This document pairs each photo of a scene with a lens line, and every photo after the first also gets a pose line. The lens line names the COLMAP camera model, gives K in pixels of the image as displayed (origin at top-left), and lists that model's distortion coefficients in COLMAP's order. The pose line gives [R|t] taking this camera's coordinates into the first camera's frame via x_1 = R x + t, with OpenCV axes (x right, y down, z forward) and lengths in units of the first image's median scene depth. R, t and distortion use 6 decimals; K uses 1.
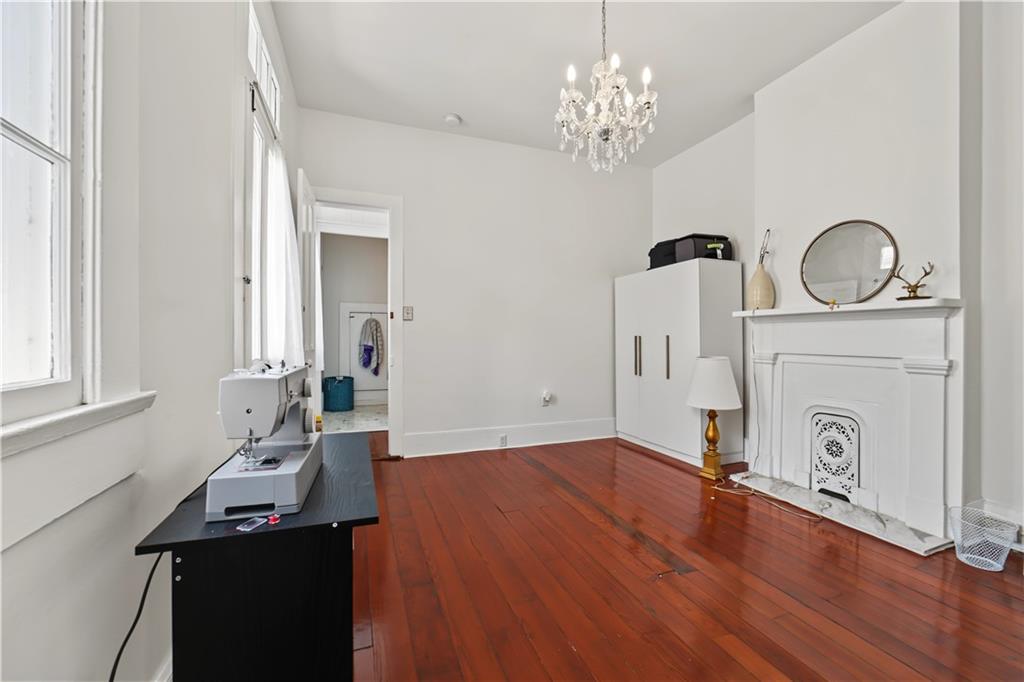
lens RADIAL K [[399.7, 0, 514.3], [0, 399.7, 338.2], [0, 0, 1]] dist [-0.025230, -0.000190]
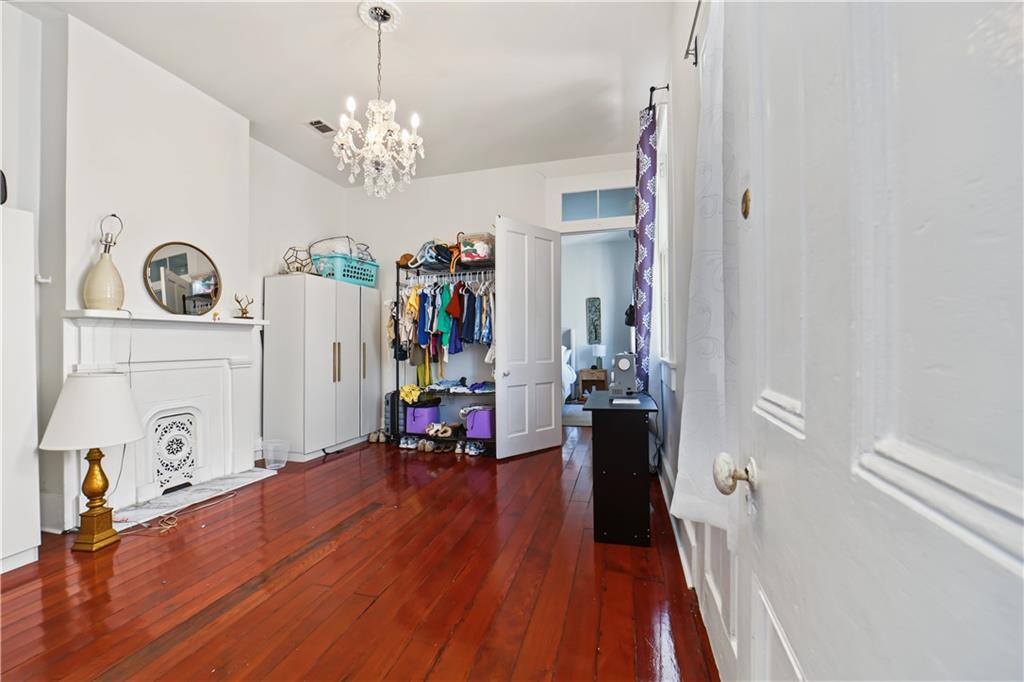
lens RADIAL K [[399.7, 0, 511.3], [0, 399.7, 345.6], [0, 0, 1]] dist [-0.025230, -0.000190]
pose [[-0.808453, 0.002549, 0.588555, -0.589859], [0.007193, 0.999959, 0.005550, 0.002822], [-0.588517, 0.008720, -0.808438, 1.352945]]
